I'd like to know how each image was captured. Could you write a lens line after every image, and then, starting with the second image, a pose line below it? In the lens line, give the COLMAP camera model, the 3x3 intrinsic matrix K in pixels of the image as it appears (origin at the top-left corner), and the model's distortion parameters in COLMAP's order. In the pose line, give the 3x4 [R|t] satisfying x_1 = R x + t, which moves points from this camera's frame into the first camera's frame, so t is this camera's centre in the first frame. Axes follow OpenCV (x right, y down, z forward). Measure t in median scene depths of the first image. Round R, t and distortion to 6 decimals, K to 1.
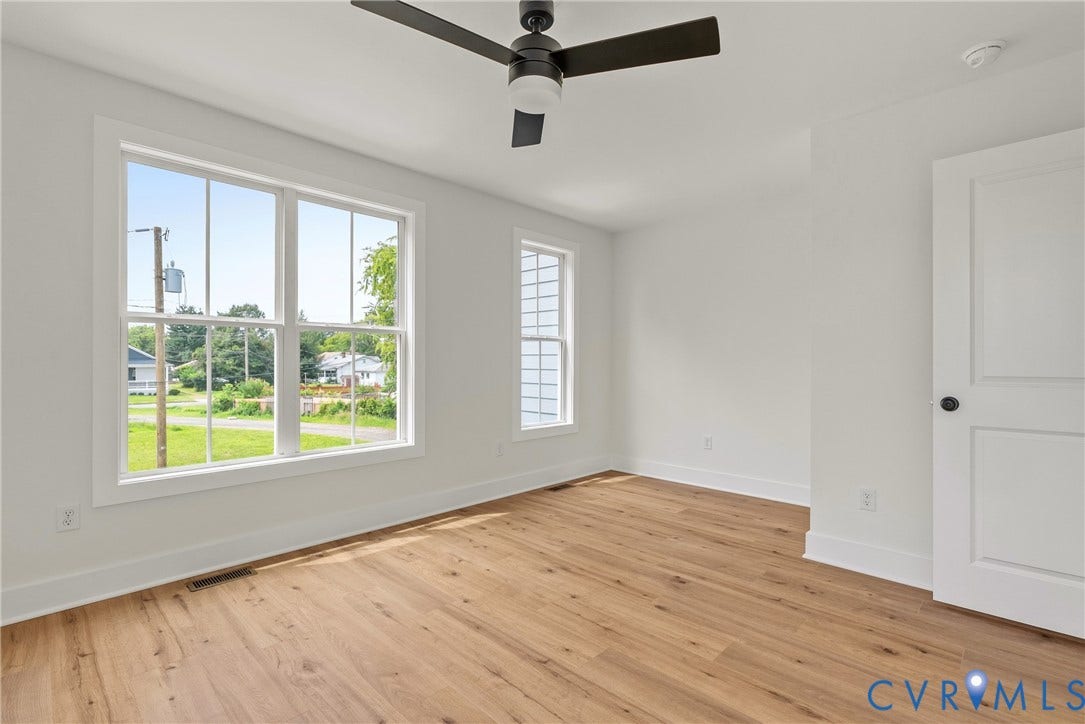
lens RADIAL K [[504.3, 0, 540.2], [0, 504.3, 362.5], [0, 0, 1]] dist [-0.001815, -0.000399]
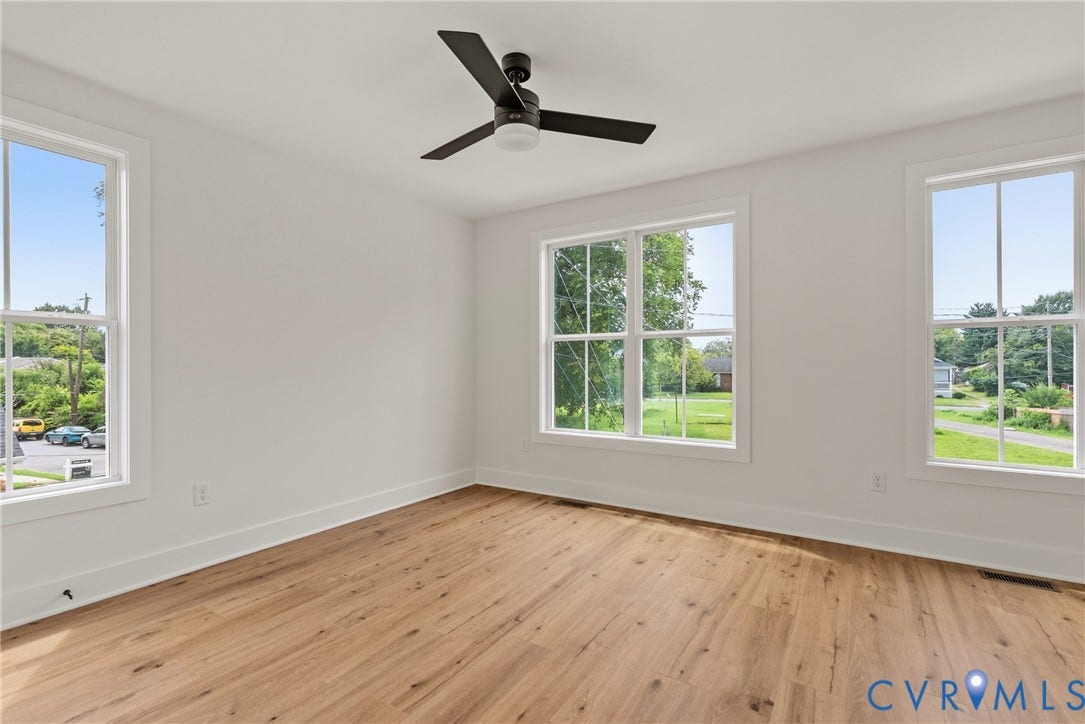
lens RADIAL K [[504.3, 0, 543.1], [0, 504.3, 362.6], [0, 0, 1]] dist [-0.001815, -0.000399]
pose [[0.180199, -0.008523, -0.983593, 0.625254], [0.004021, 0.999960, -0.007928, 0.004906], [0.983622, -0.002526, 0.180226, 0.454091]]
